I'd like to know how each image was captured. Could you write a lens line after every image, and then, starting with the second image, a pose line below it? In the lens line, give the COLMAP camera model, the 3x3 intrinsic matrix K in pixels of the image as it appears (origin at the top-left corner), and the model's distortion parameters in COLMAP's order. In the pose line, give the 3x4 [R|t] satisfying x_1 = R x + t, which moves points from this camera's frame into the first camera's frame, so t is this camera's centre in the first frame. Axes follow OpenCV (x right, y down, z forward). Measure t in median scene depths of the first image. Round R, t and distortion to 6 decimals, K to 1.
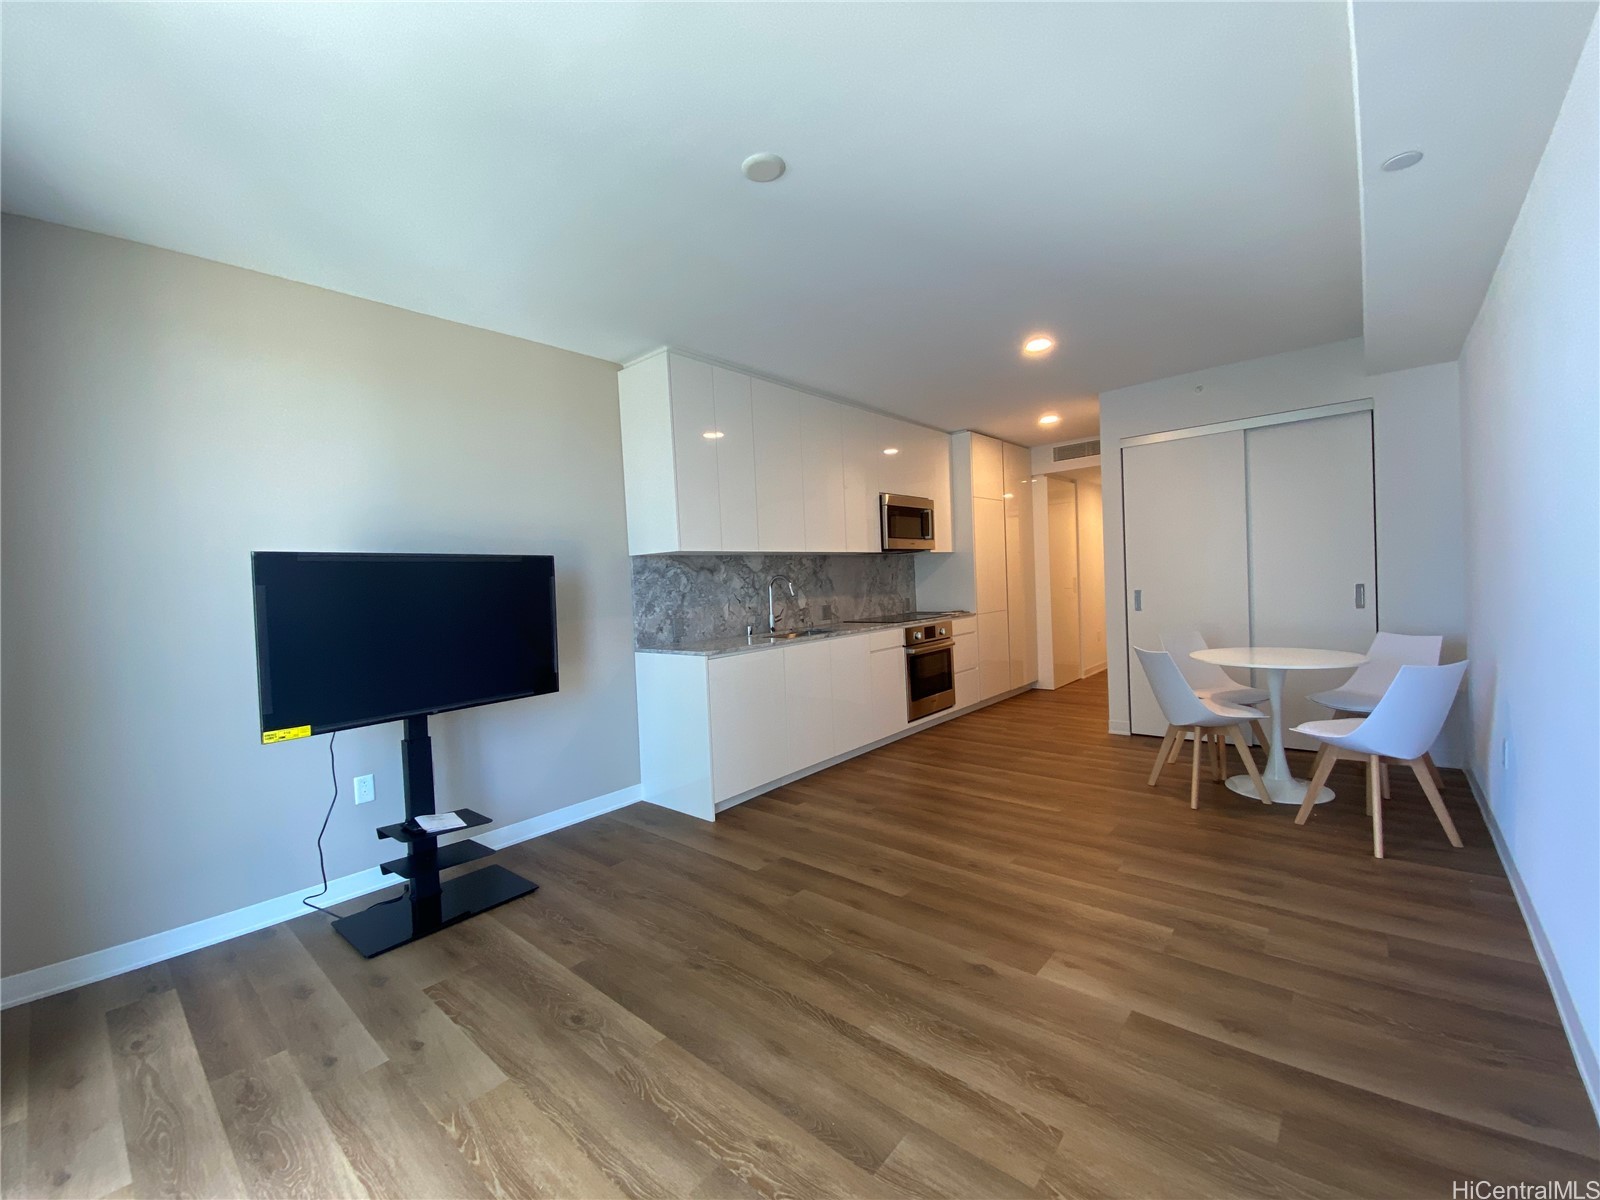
lens RADIAL K [[645.3, 0, 800.0], [0, 645.3, 600.0], [0, 0, 1]] dist [0.050962, -0.041082]
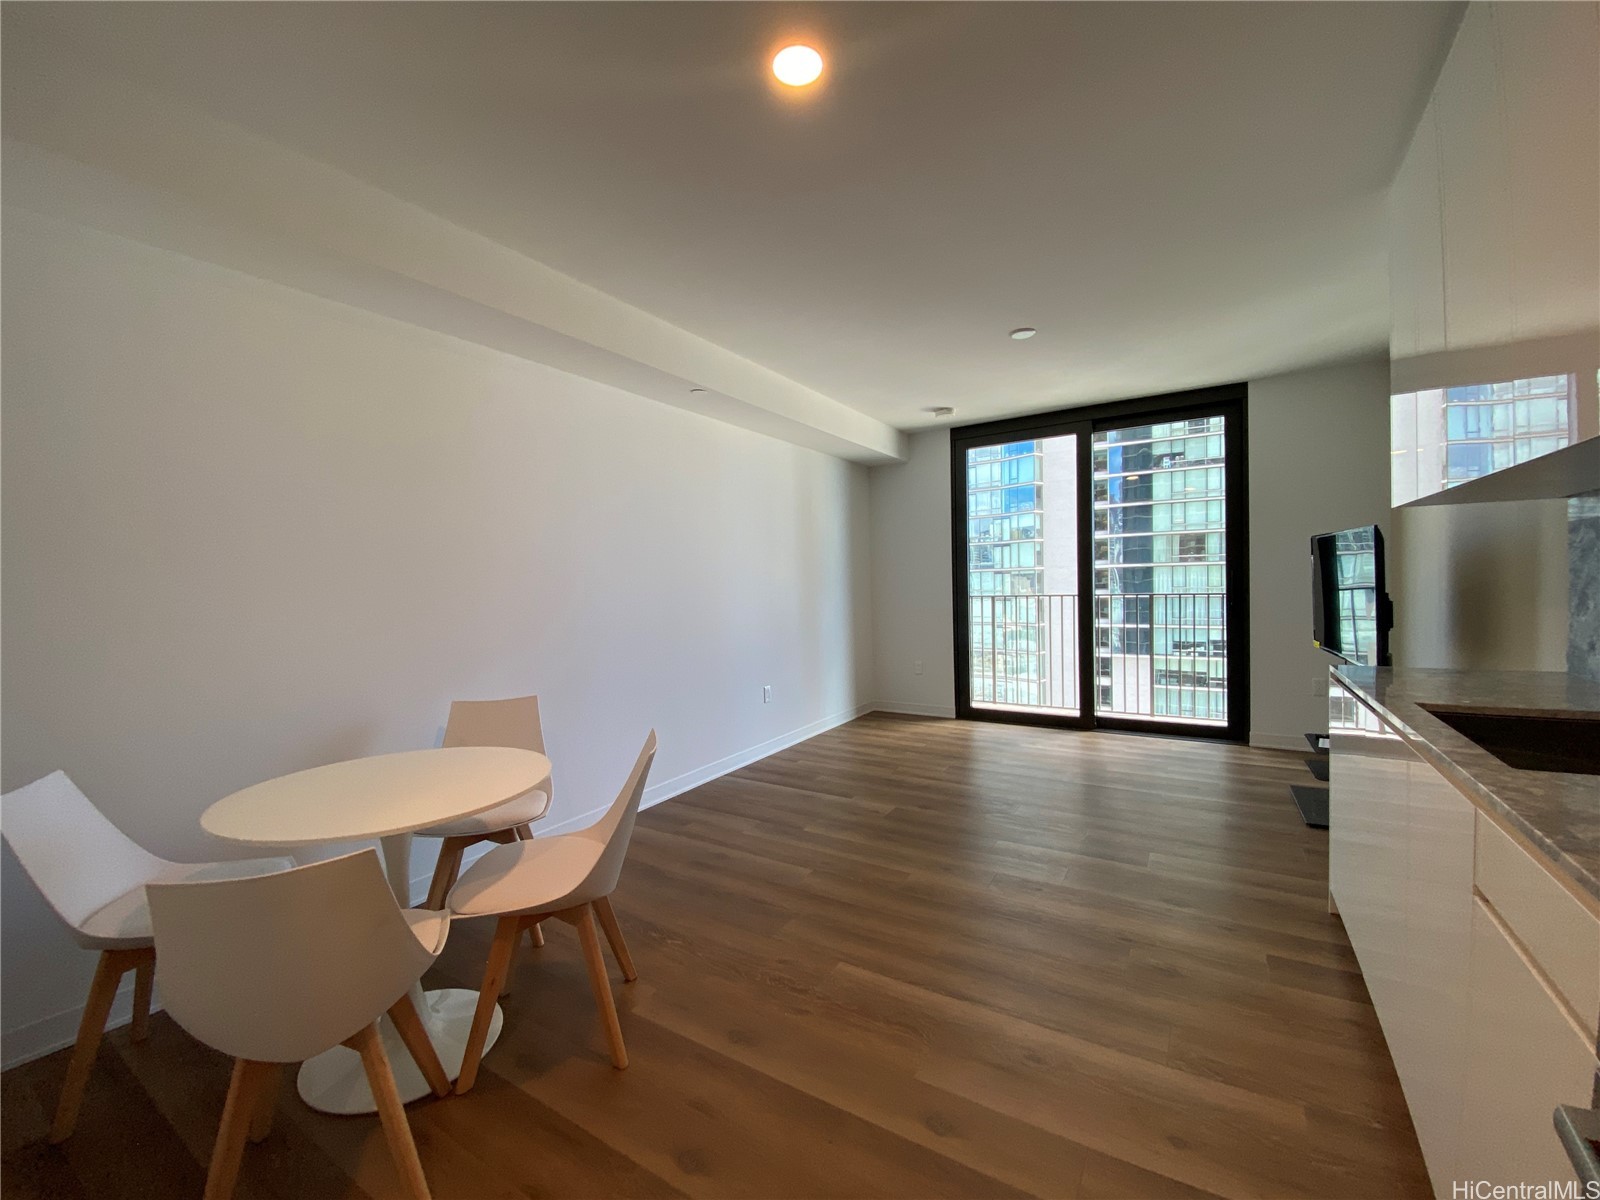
lens RADIAL K [[645.3, 0, 800.0], [0, 645.3, 600.0], [0, 0, 1]] dist [0.050962, -0.041082]
pose [[-0.984656, 0.079141, -0.155529, 0.365112], [0.069930, 0.995507, 0.063836, -0.050911], [0.159883, 0.051980, -0.985766, 1.157675]]
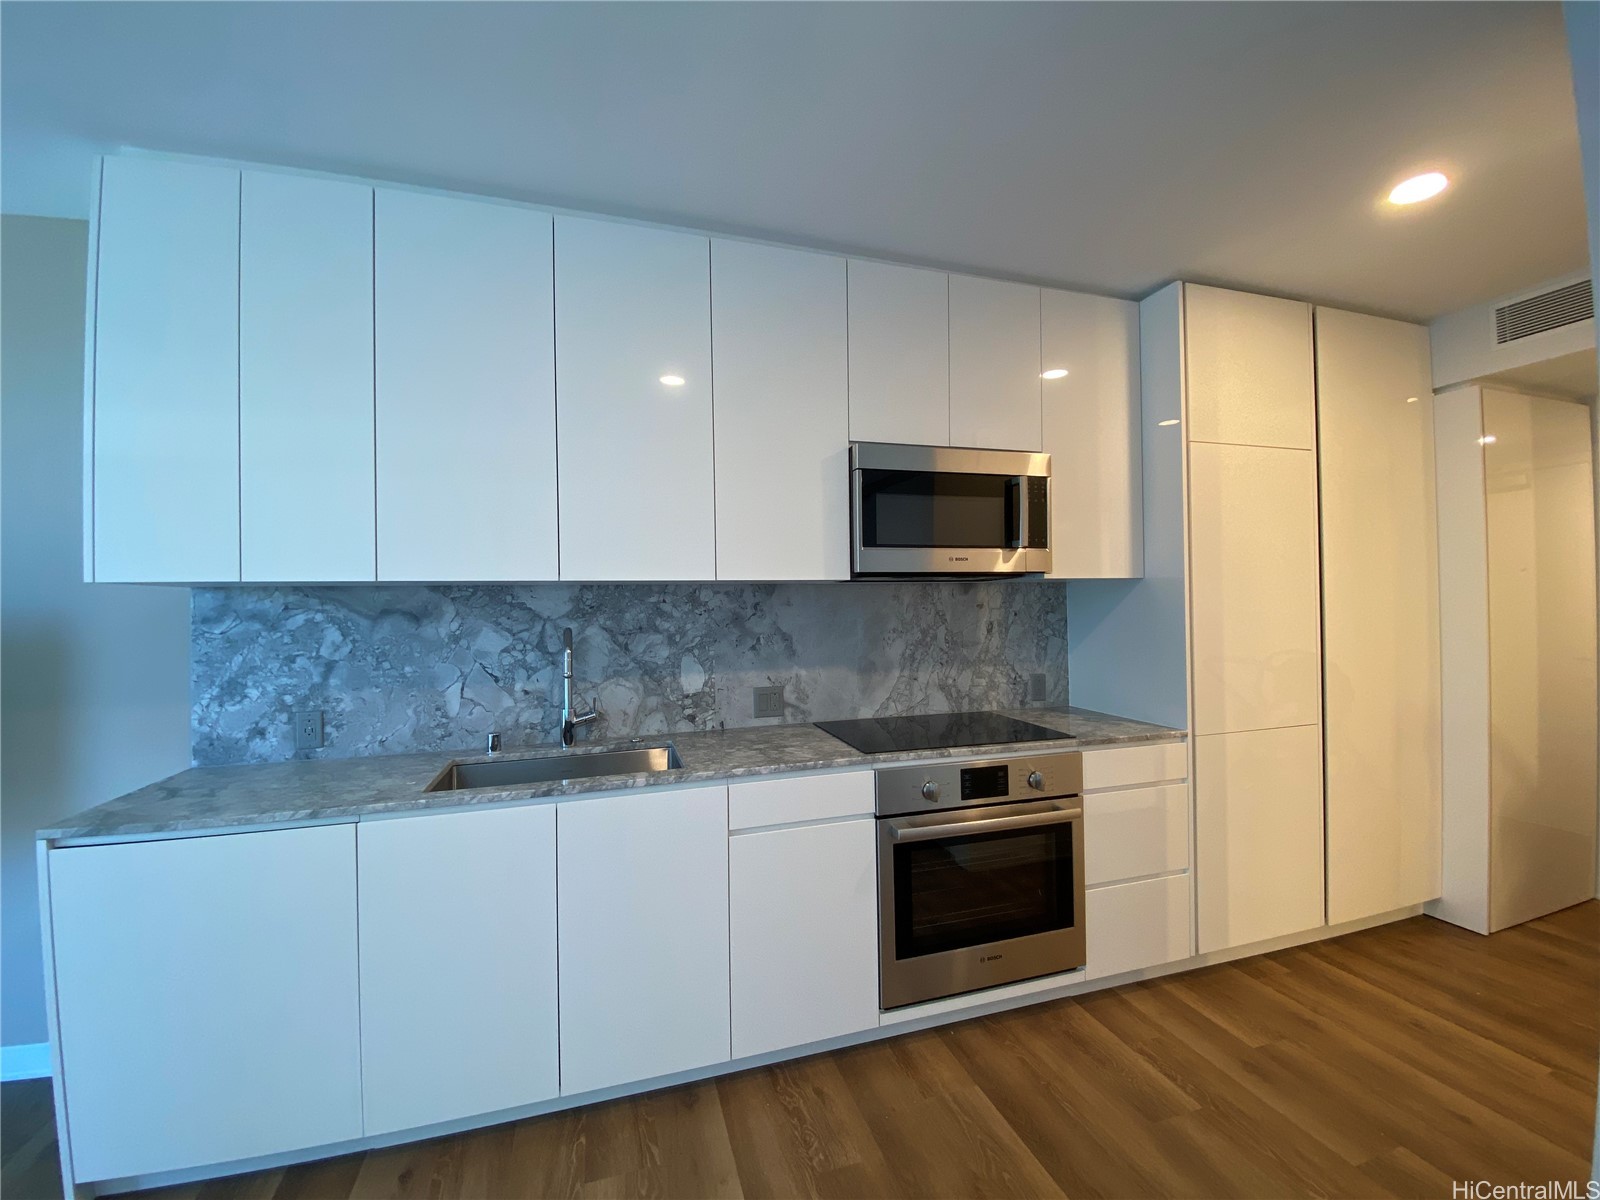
lens RADIAL K [[645.3, 0, 800.0], [0, 645.3, 600.0], [0, 0, 1]] dist [0.050962, -0.041082]
pose [[0.848088, 0.032067, -0.528884, 0.347723], [-0.040768, 0.999157, -0.004792, -0.061660], [0.528284, 0.025626, 0.848681, 0.663660]]
